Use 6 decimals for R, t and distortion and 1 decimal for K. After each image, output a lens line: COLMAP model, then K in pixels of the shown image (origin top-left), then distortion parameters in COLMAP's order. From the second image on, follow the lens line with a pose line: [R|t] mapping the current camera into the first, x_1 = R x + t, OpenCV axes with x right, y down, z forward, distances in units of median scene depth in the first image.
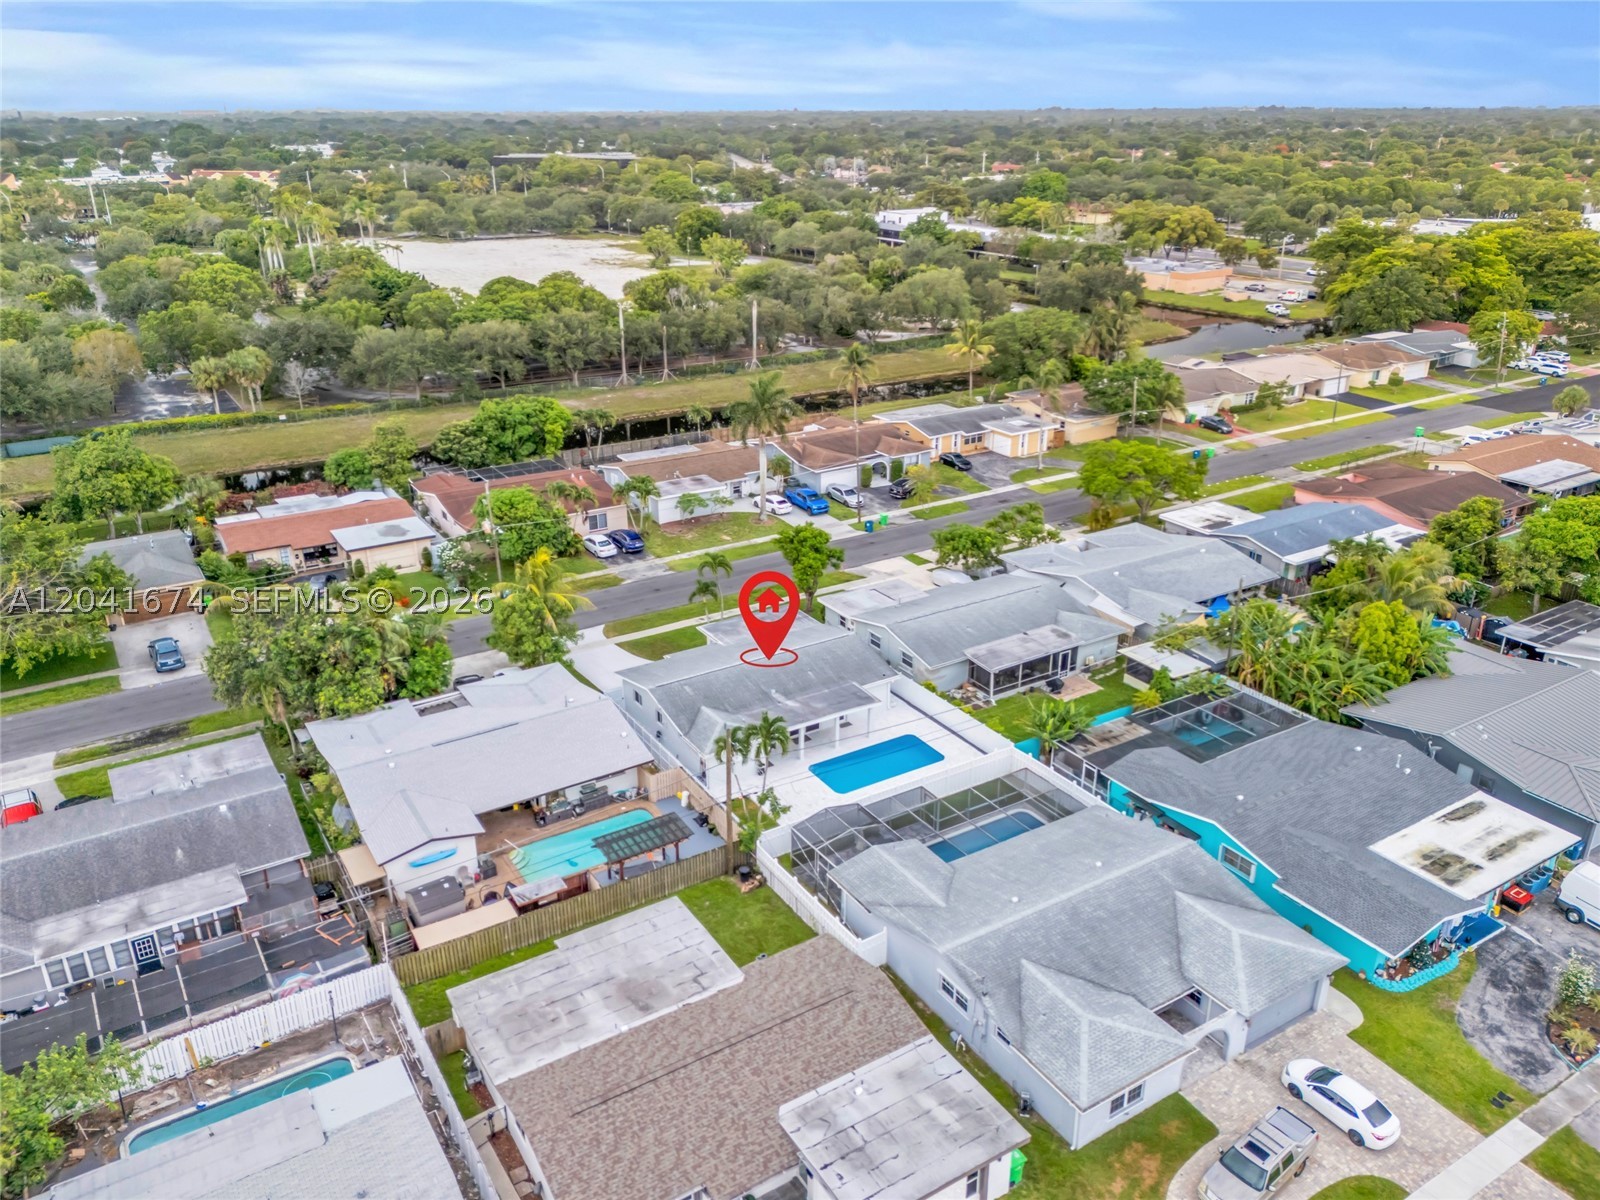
lens RADIAL K [[1188.3, 0, 800.0], [0, 1188.3, 600.0], [0, 0, 1]] dist [0.091403, -0.087155]
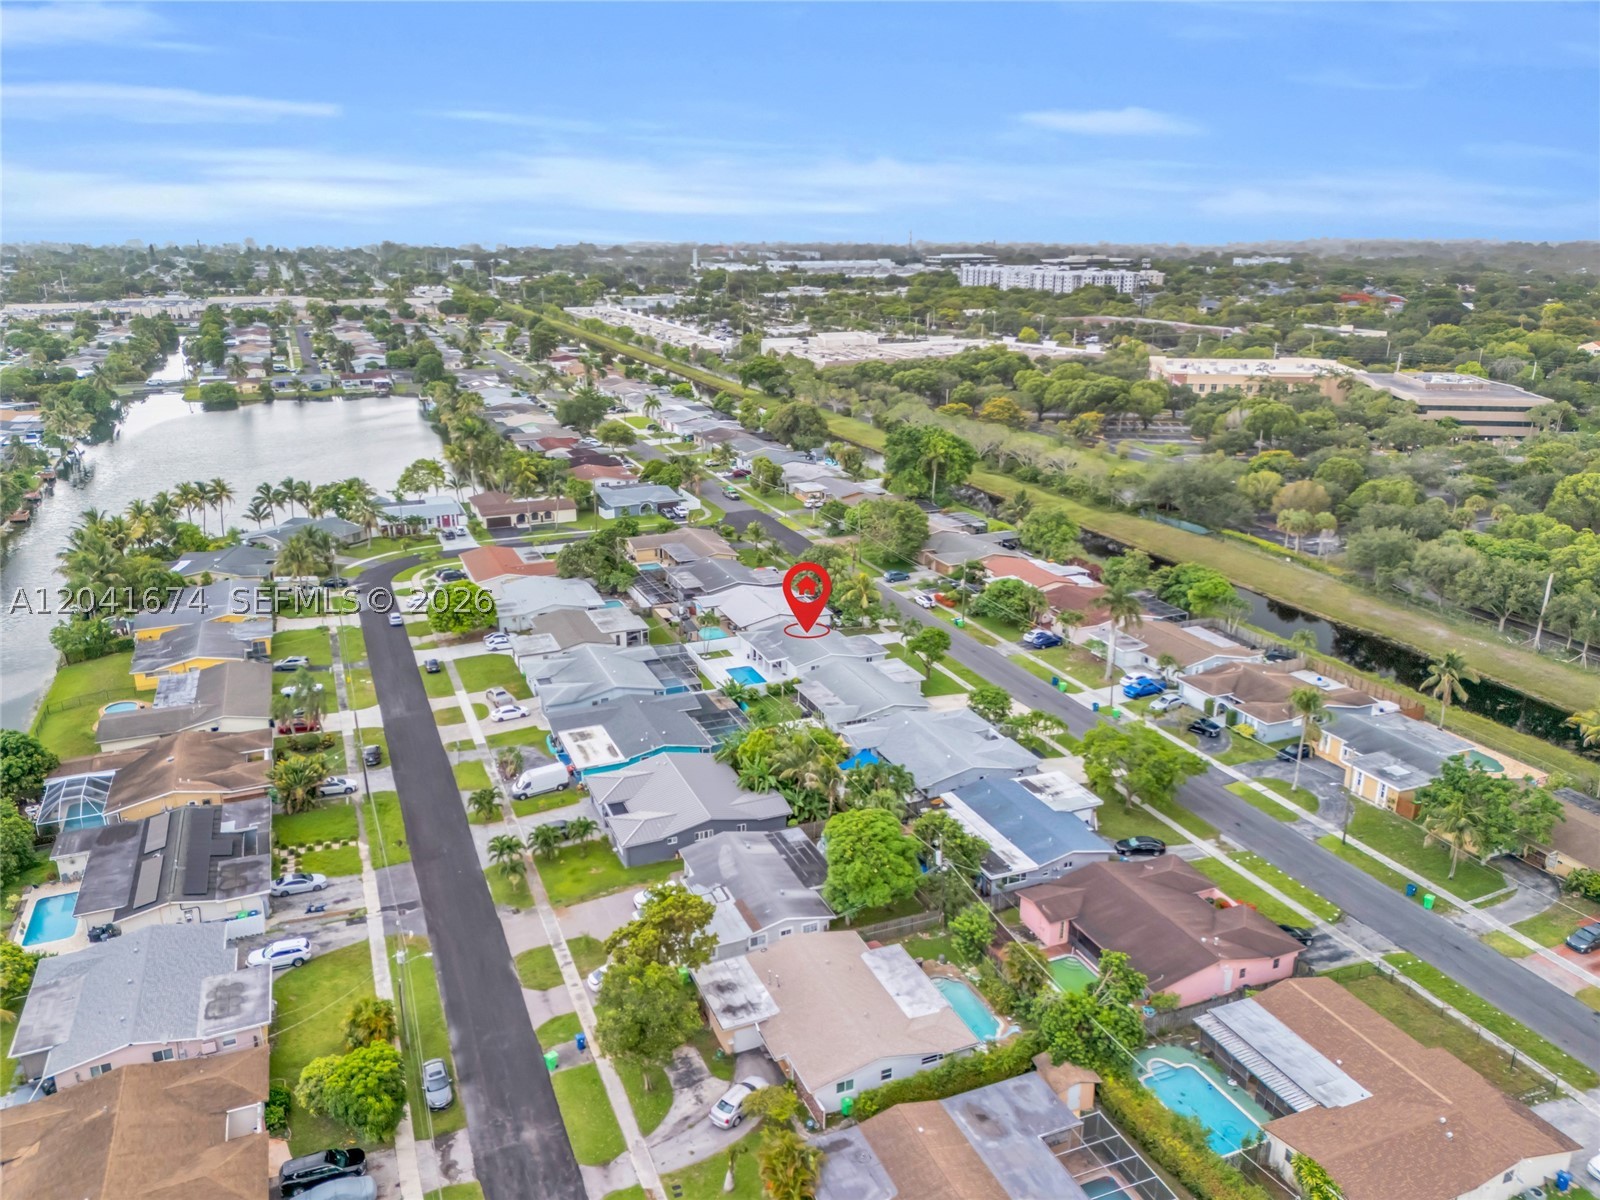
lens RADIAL K [[1188.3, 0, 800.0], [0, 1188.3, 600.0], [0, 0, 1]] dist [0.091403, -0.087155]
pose [[-0.161135, 0.298514, -0.940705, 1.520360], [-0.382538, 0.859757, 0.338352, -0.560185], [0.909780, 0.414375, -0.024344, 0.801507]]
